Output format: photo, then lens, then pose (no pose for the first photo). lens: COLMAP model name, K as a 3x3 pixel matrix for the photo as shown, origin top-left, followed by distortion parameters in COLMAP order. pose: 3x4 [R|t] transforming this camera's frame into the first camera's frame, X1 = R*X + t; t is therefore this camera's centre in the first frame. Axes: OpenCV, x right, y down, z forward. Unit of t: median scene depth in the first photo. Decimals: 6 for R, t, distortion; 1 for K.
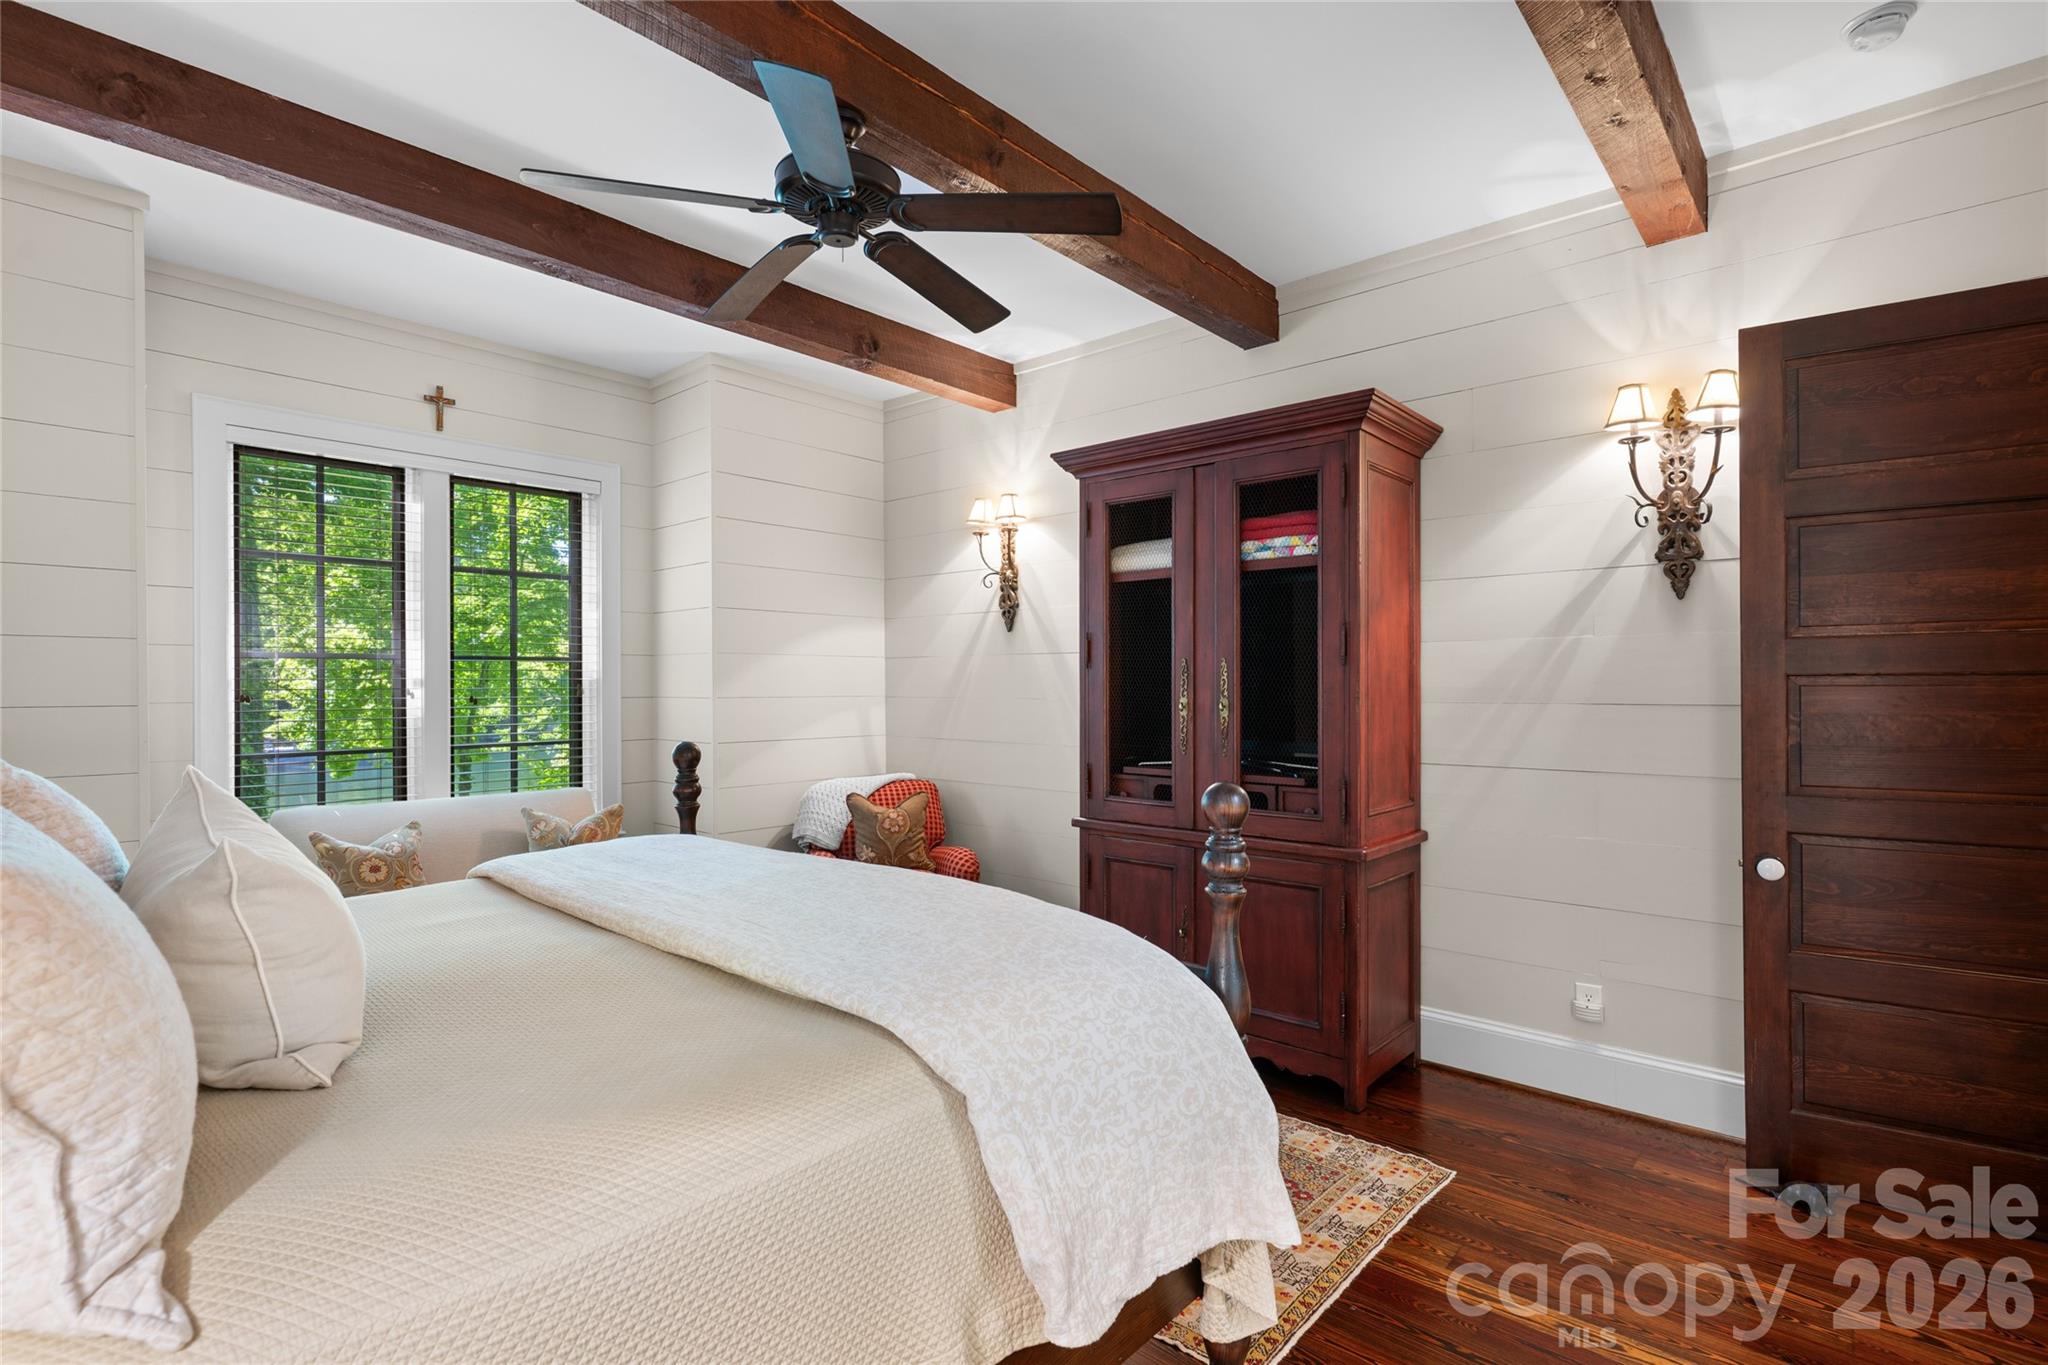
lens RADIAL K [[976.0, 0, 1040.2], [0, 976.0, 679.3], [0, 0, 1]] dist [-0.002672, 0.002791]
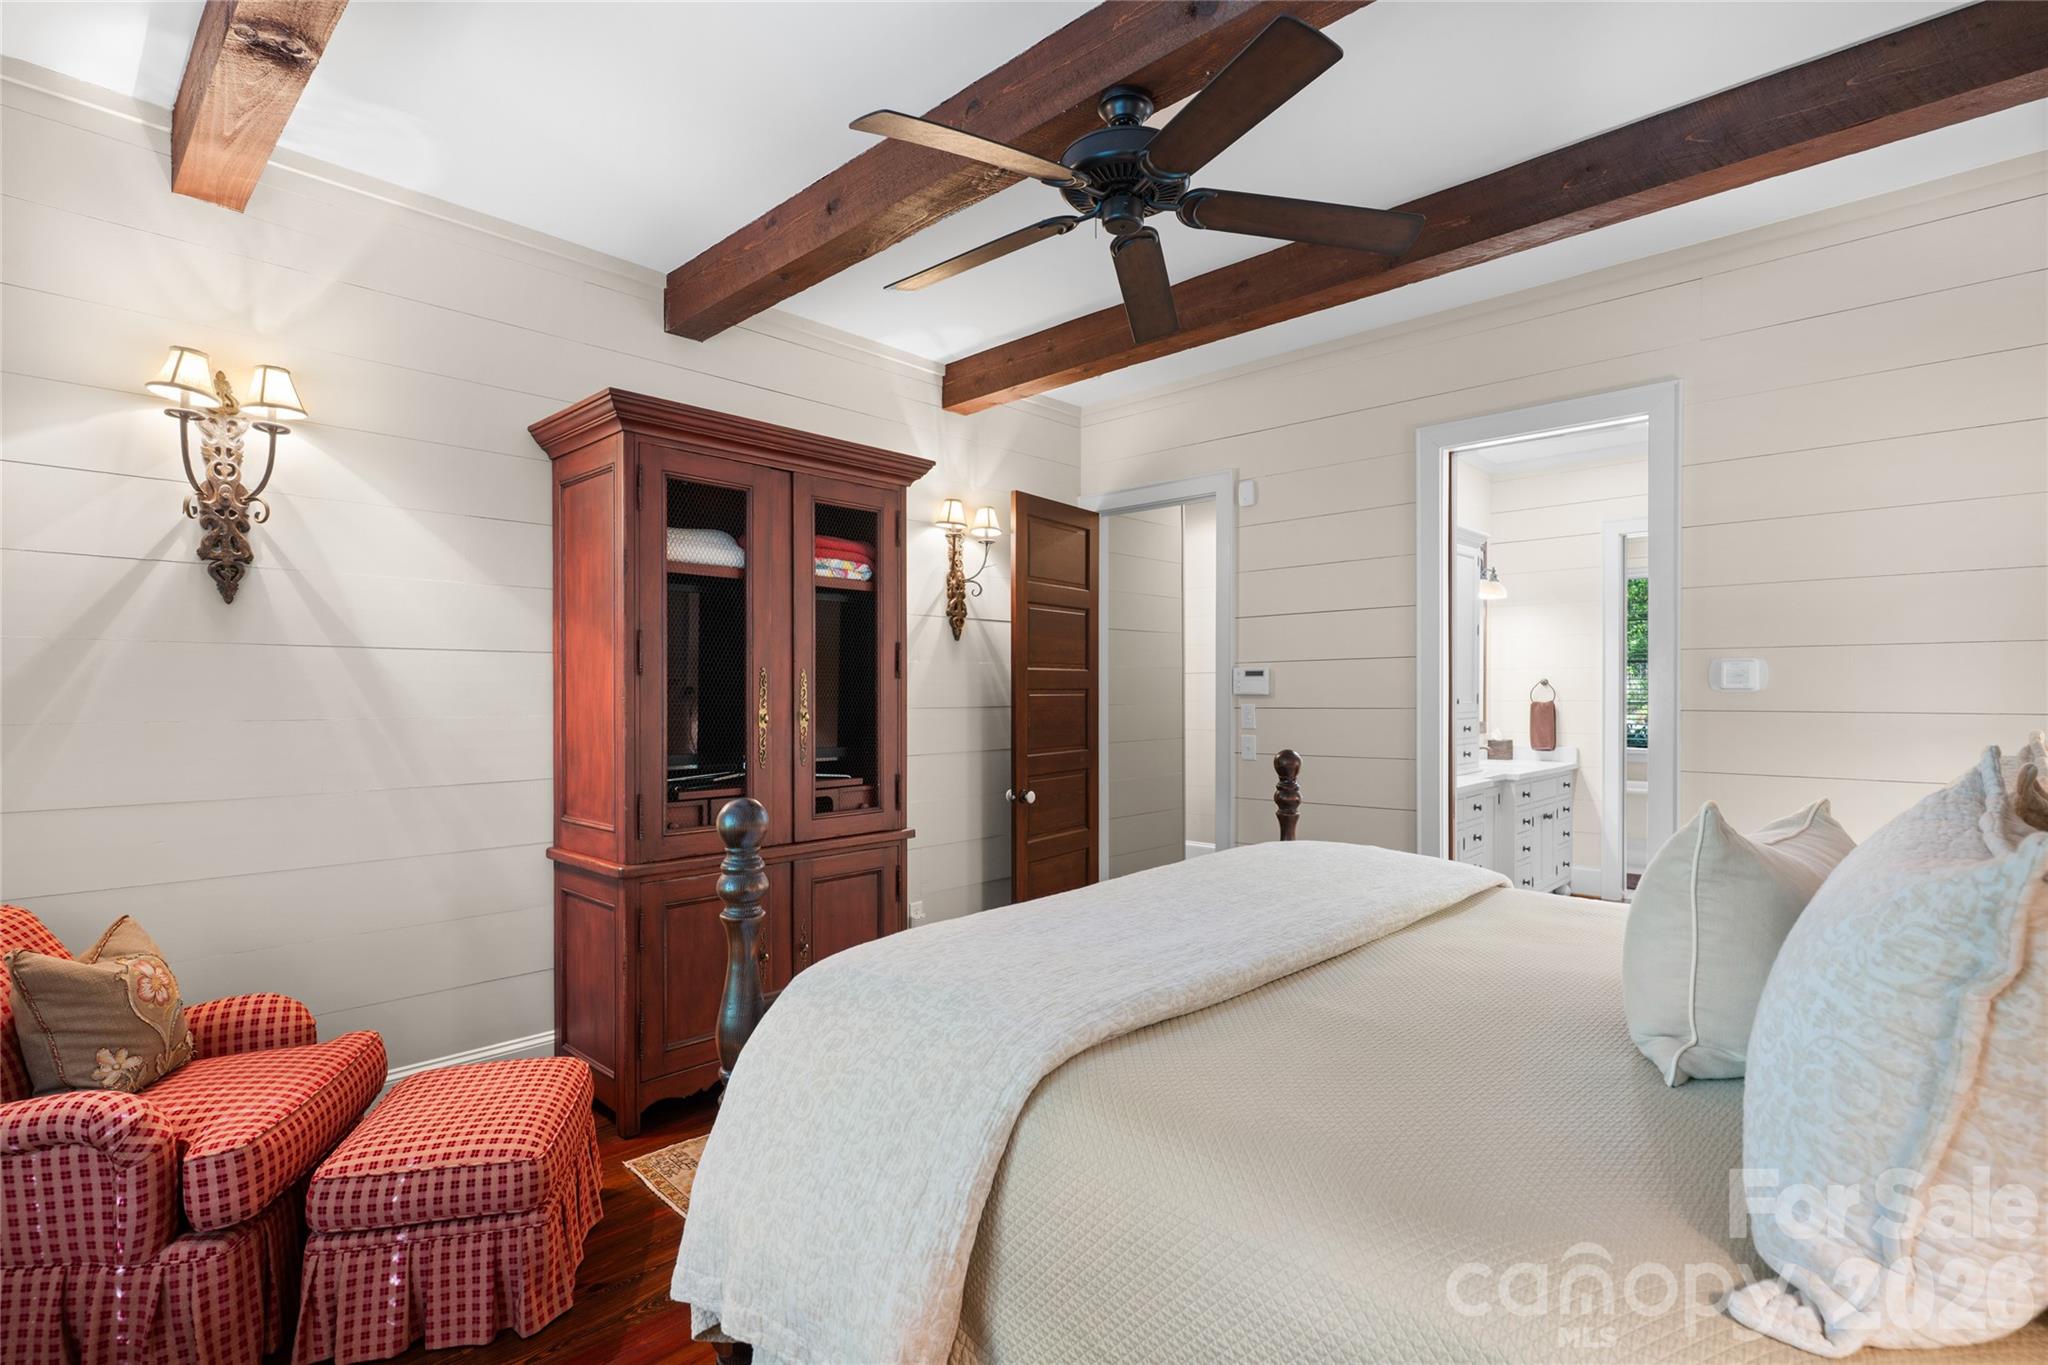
lens RADIAL K [[976.0, 0, 1041.0], [0, 976.0, 691.4], [0, 0, 1]] dist [-0.002672, 0.002791]
pose [[0.015606, 0.001100, 0.999878, -0.755029], [-0.000704, 0.999999, -0.001090, 0.002088], [-0.999878, -0.000687, 0.015606, 0.681125]]
